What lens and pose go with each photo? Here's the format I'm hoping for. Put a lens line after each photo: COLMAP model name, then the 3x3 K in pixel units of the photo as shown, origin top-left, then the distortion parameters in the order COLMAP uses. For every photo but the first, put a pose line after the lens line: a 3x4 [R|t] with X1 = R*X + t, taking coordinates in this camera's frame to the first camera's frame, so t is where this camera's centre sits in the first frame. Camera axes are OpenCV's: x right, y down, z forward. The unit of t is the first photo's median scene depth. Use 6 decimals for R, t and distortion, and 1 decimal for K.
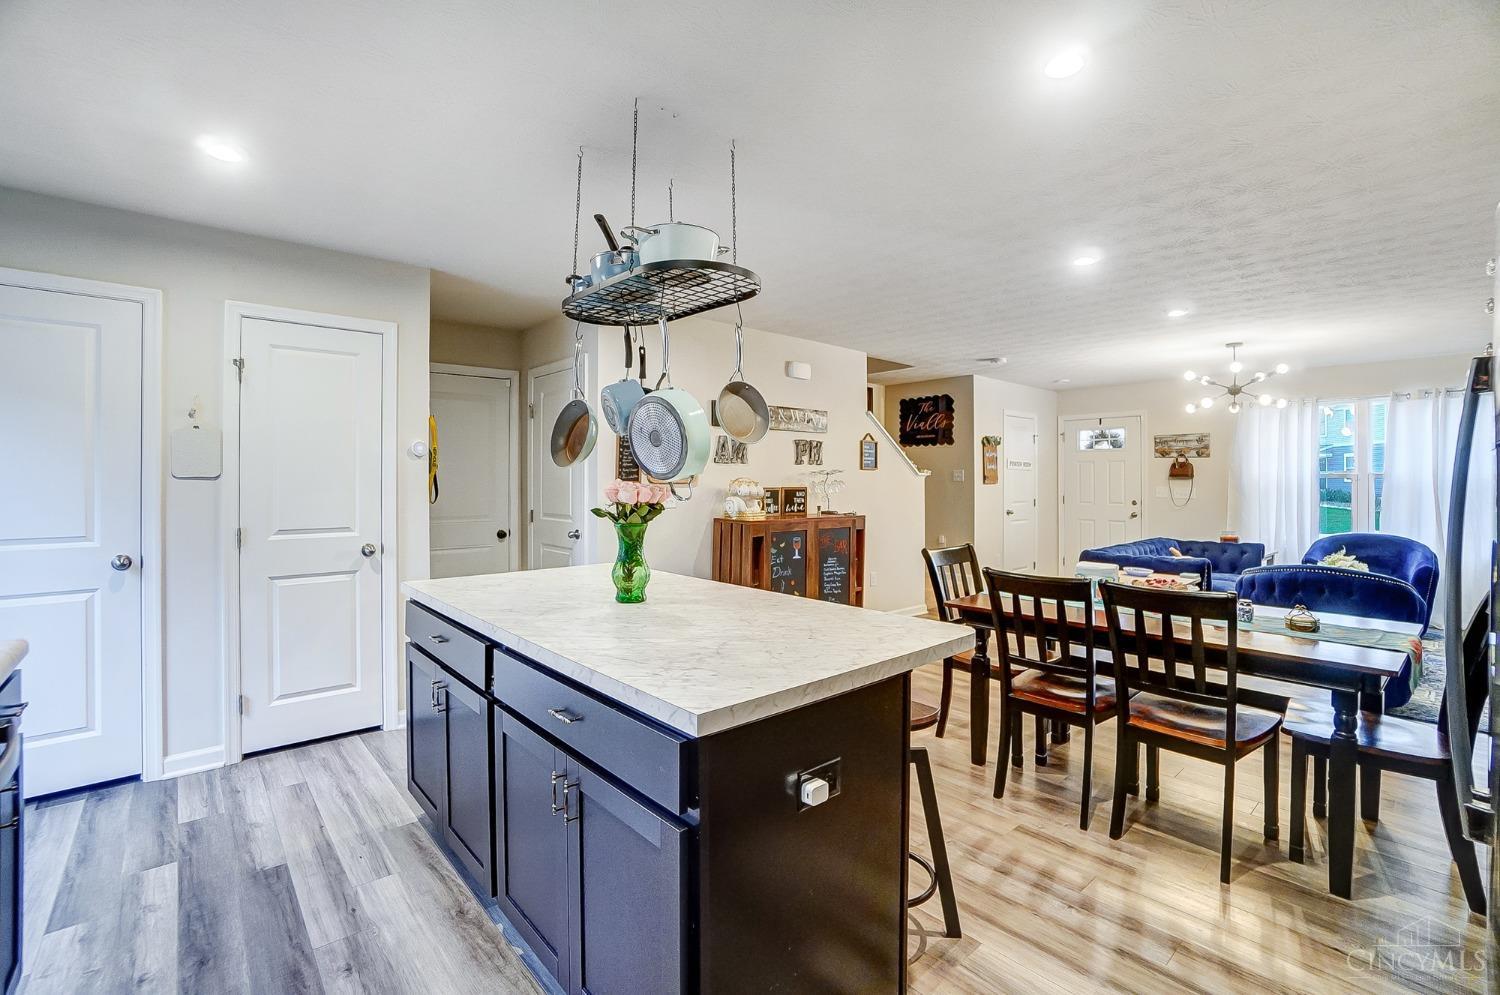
lens RADIAL K [[661.0, 0, 744.9], [0, 661.0, 488.9], [0, 0, 1]] dist [-0.068135, 0.023540]
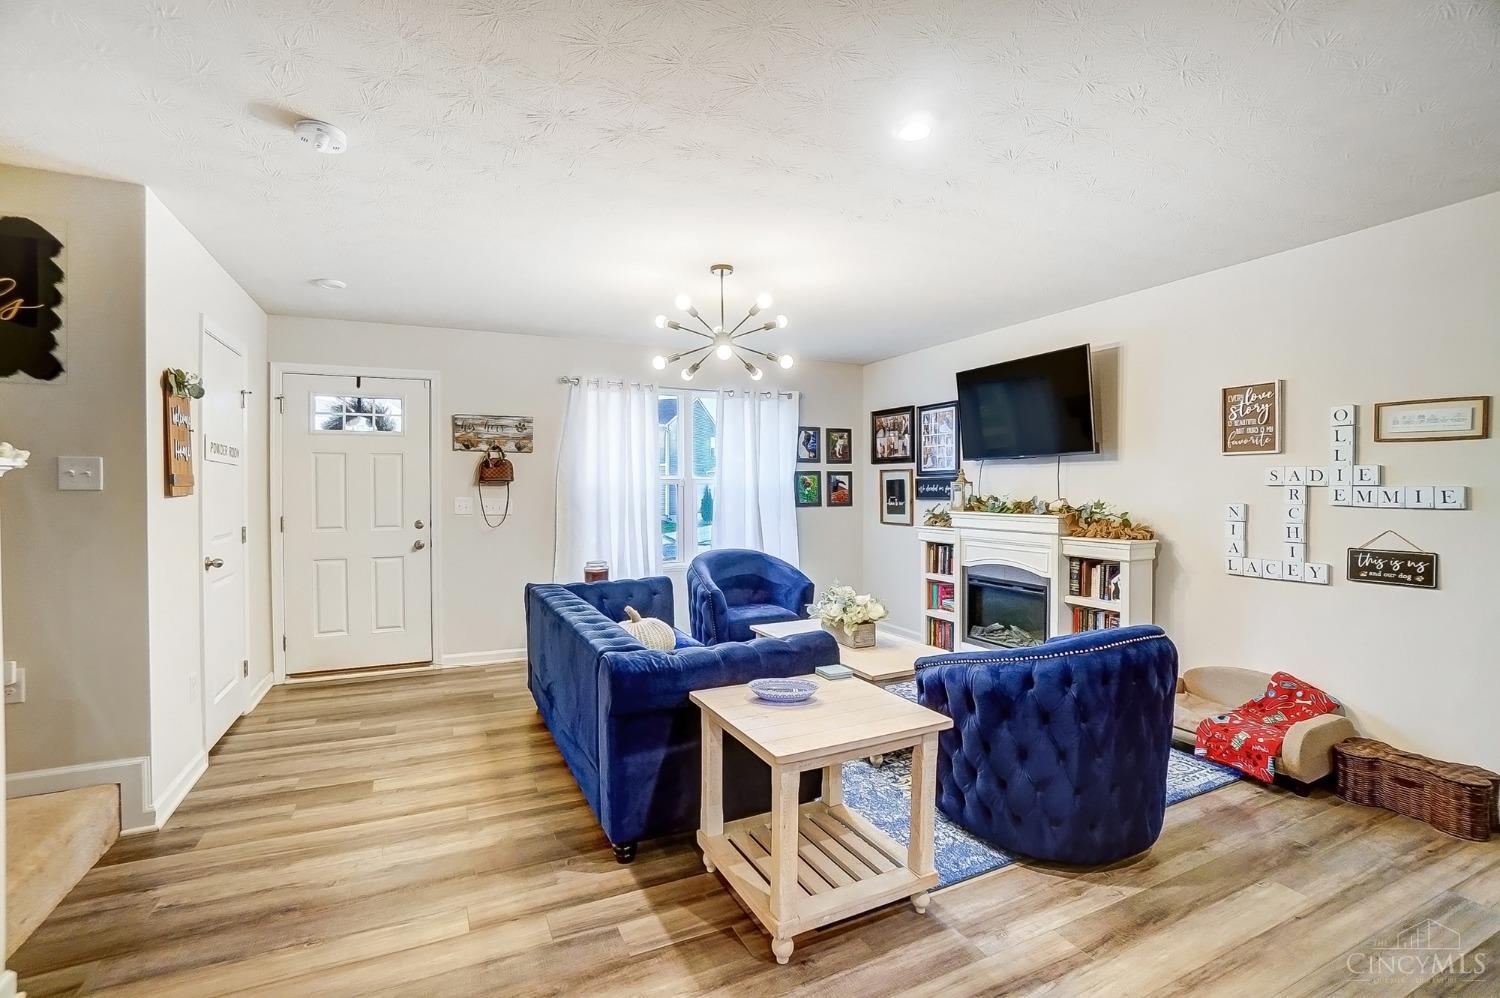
lens RADIAL K [[678.2, 0, 739.8], [0, 678.2, 495.0], [0, 0, 1]] dist [-0.064623, 0.023548]
pose [[0.276596, -0.009971, 0.960935, 0.133191], [0.011353, 0.999910, 0.007108, -0.009917], [-0.960919, 0.008944, 0.276684, 0.788132]]
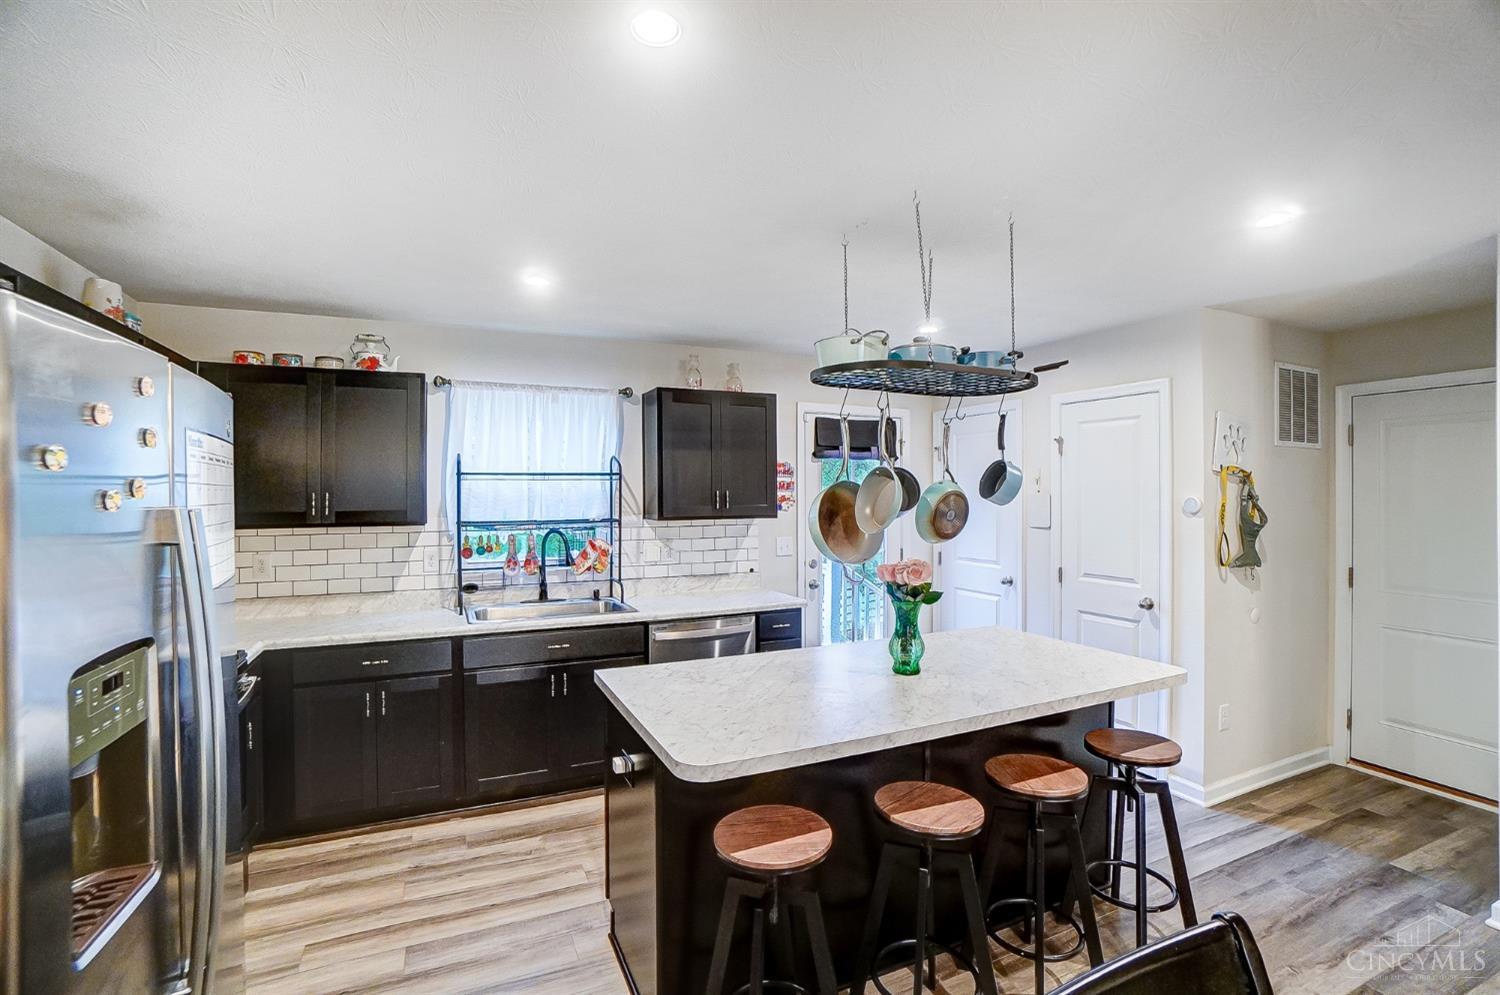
lens RADIAL K [[669.8, 0, 740.9], [0, 669.8, 491.9], [0, 0, 1]] dist [-0.063391, 0.022881]
pose [[-0.292924, 0.001175, -0.956135, 0.368389], [-0.009082, 0.999951, 0.004012, -0.049602], [0.956093, 0.009859, -0.292899, 0.415464]]
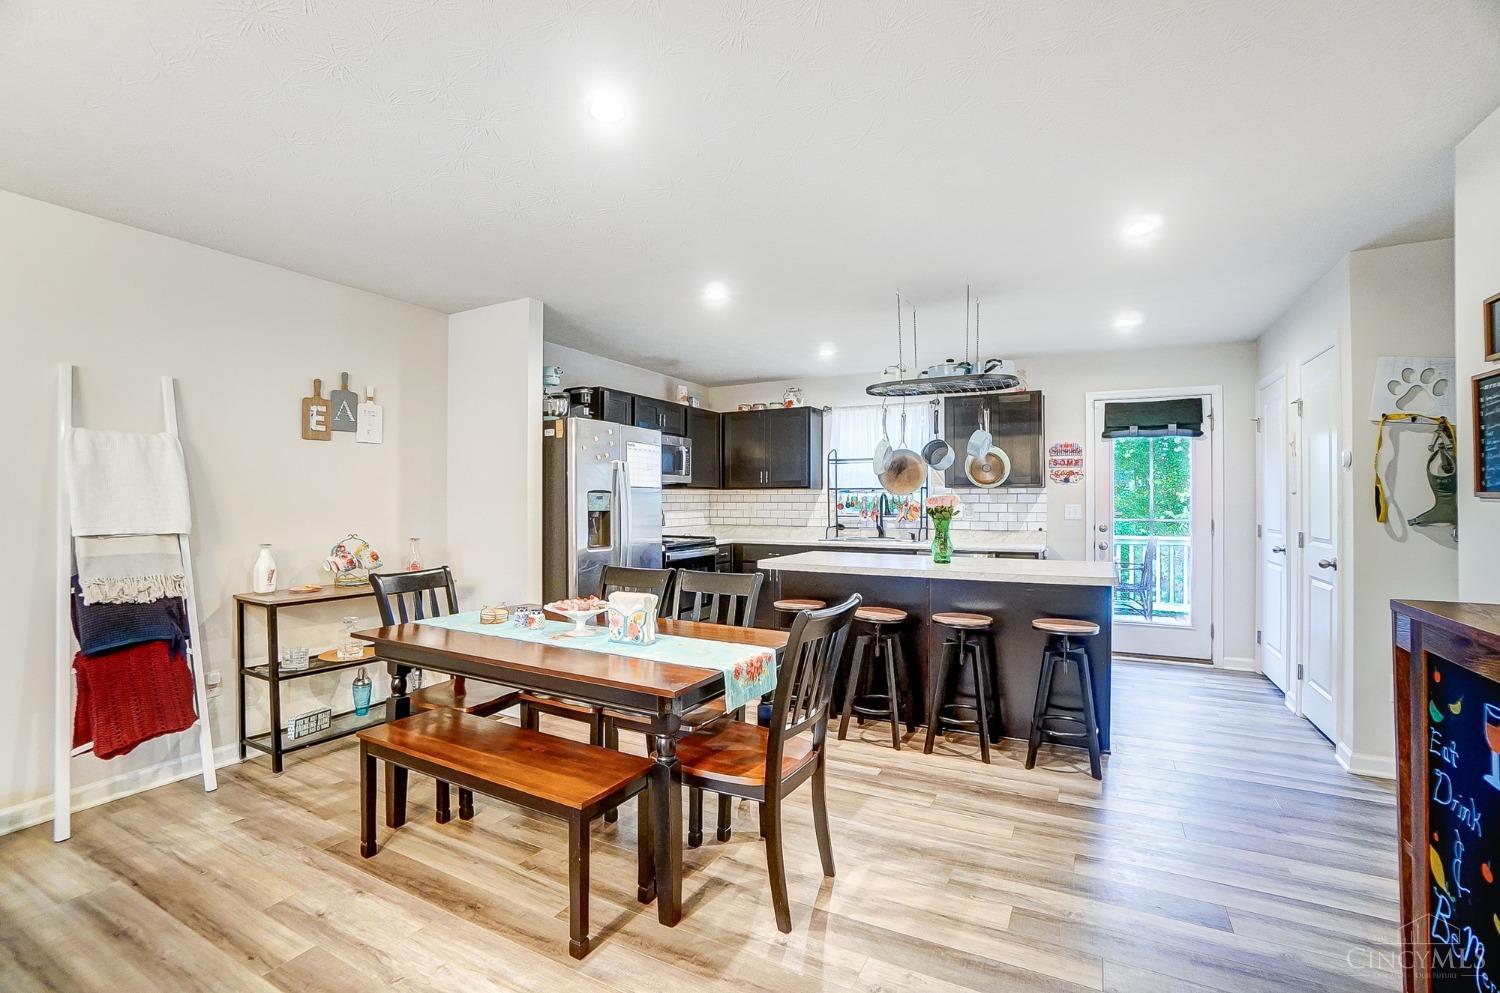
lens RADIAL K [[669.8, 0, 740.9], [0, 669.8, 490.9], [0, 0, 1]] dist [-0.063391, 0.022881]
pose [[-0.935781, -0.004908, -0.352548, 0.381205], [-0.004847, 0.999988, -0.001058, -0.007998], [0.352549, 0.000719, -0.935793, 0.979561]]
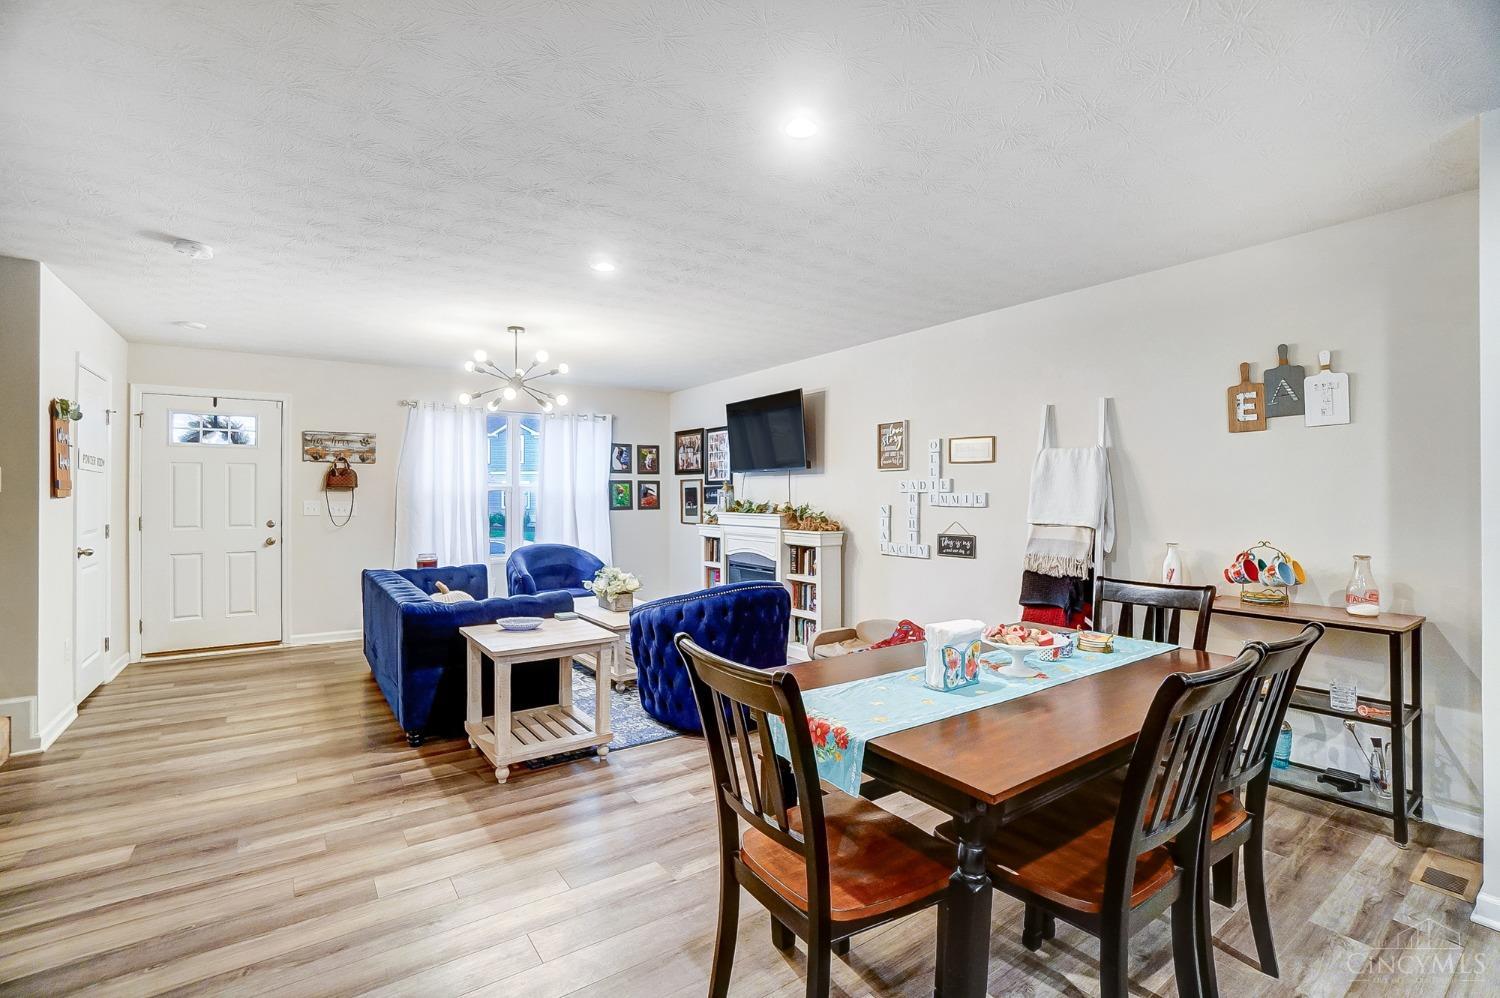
lens RADIAL K [[669.8, 0, 740.9], [0, 669.8, 493.4], [0, 0, 1]] dist [-0.063391, 0.022881]
pose [[0.109108, 0.004512, 0.994020, -0.059905], [0.009460, 0.999940, -0.005578, -0.004349], [-0.993985, 0.010012, 0.109058, 0.605134]]
